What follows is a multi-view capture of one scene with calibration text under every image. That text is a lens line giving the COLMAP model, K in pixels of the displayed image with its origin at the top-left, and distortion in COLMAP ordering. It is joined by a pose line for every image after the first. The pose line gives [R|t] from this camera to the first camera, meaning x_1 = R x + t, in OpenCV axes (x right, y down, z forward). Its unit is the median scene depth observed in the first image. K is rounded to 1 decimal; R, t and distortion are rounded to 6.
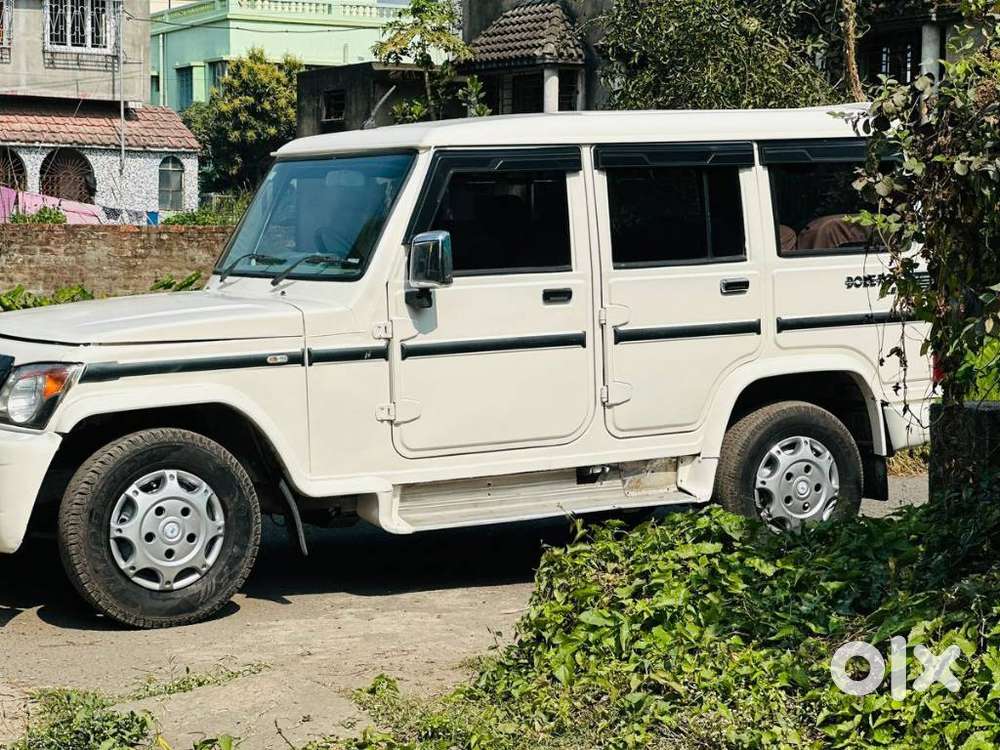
lens RADIAL K [[2243.3, 0, 494.6], [0, 2243.3, 354.6], [0, 0, 1]] dist [-0.073155, 4.006067]
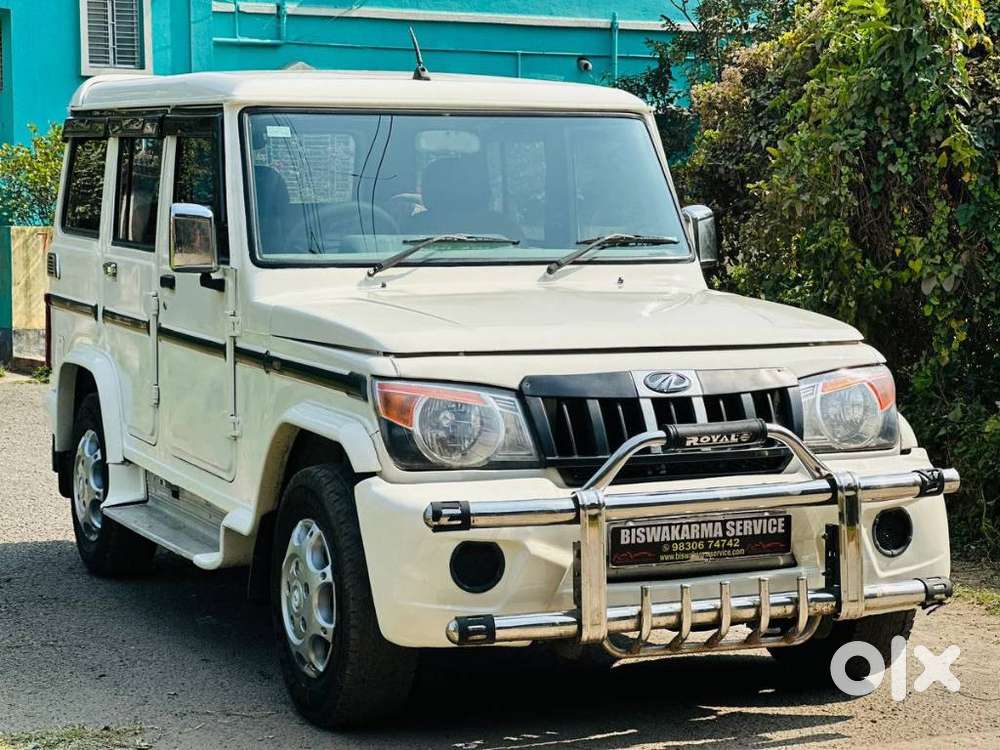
lens RADIAL K [[2243.3, 0, 494.6], [0, 2243.3, 354.6], [0, 0, 1]] dist [-0.073155, 4.006067]
pose [[0.076298, -0.058845, 0.995347, -0.888469], [0.064425, 0.996462, 0.053972, -0.046114], [-0.995002, 0.060007, 0.079819, 0.951942]]
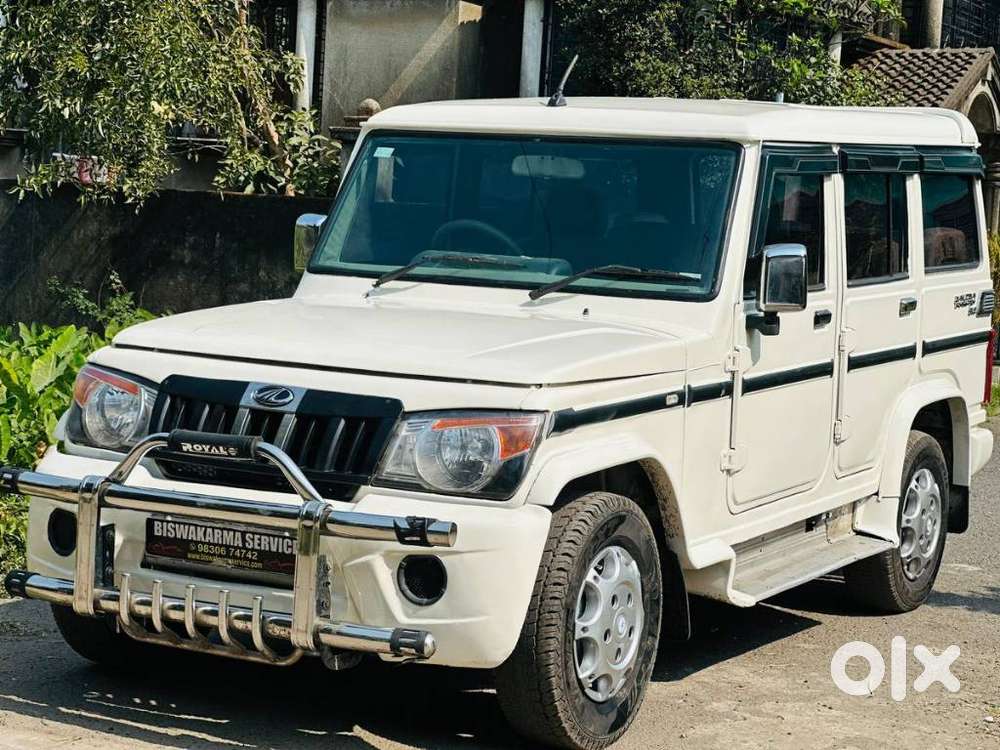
lens RADIAL K [[2243.0, 0, 506.0], [0, 2243.0, 356.9], [0, 0, 1]] dist [-0.075105, 4.074418]
pose [[0.838383, 0.005564, 0.545052, -0.537786], [-0.020041, 0.999586, 0.020621, -0.026366], [-0.544712, -0.028212, 0.838148, 0.333962]]
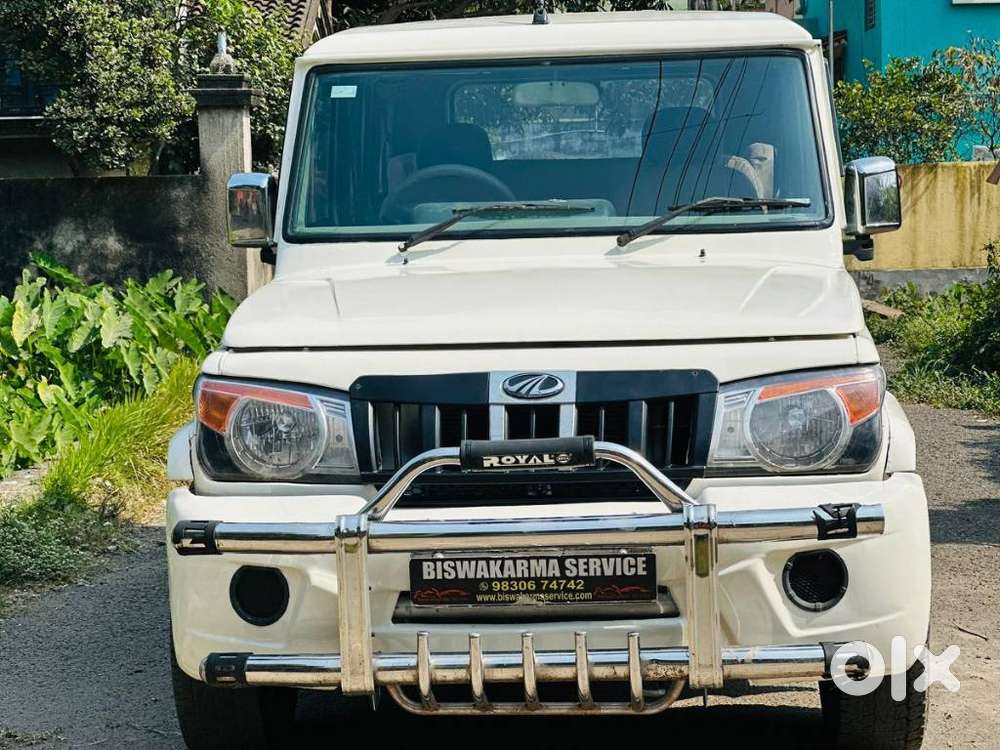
lens RADIAL K [[2243.3, 0, 494.6], [0, 2243.3, 354.6], [0, 0, 1]] dist [-0.073155, 4.006067]
pose [[0.529308, -0.085417, 0.844119, -0.694272], [0.079657, 0.995528, 0.050789, -0.035328], [-0.844682, 0.040357, 0.533745, 0.665135]]
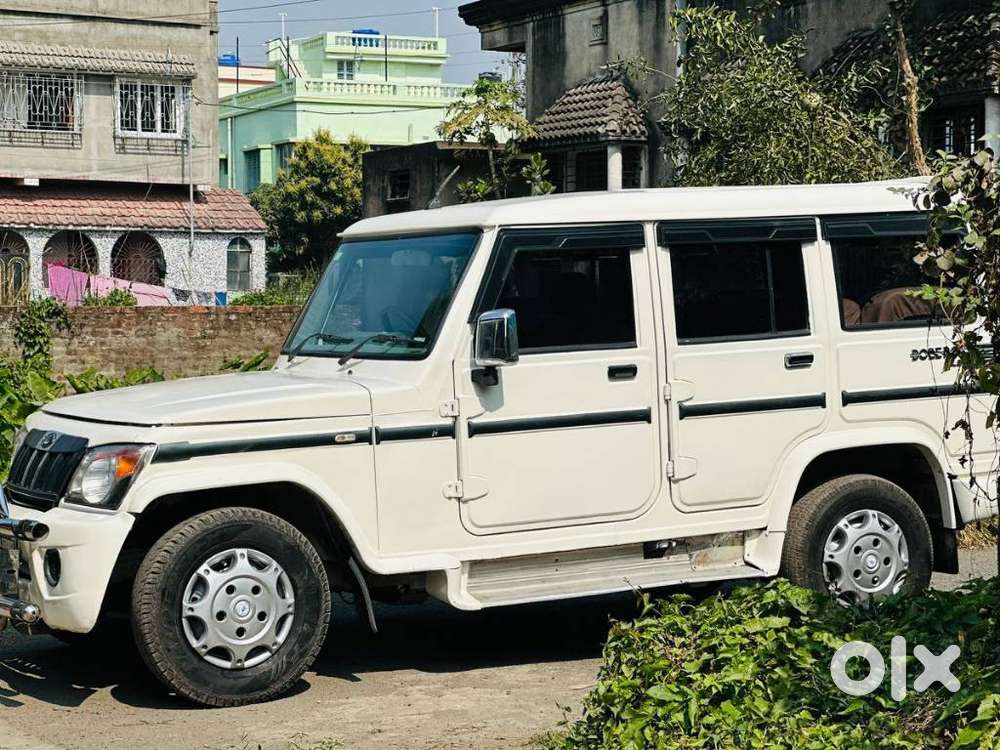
lens RADIAL K [[2243.3, 0, 494.6], [0, 2243.3, 354.6], [0, 0, 1]] dist [-0.073155, 4.006067]
pose [[0.999496, -0.011469, -0.029606, 0.000544], [0.010456, 0.999362, -0.034139, -0.000207], [0.029979, 0.033812, 0.998978, -0.008002]]
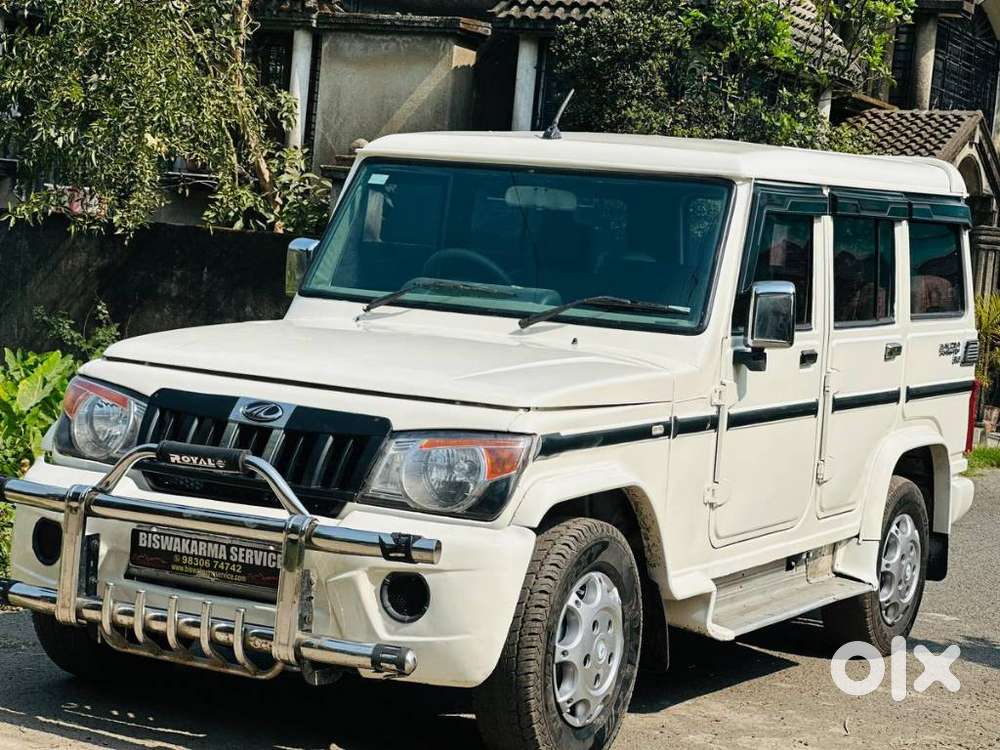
lens RADIAL K [[2243.3, 0, 494.6], [0, 2243.3, 354.6], [0, 0, 1]] dist [-0.073155, 4.006067]
pose [[0.835428, 0.046799, 0.547603, -0.542649], [-0.052675, 0.998599, -0.004981, -0.016532], [-0.547069, -0.024683, 0.836723, 0.331175]]
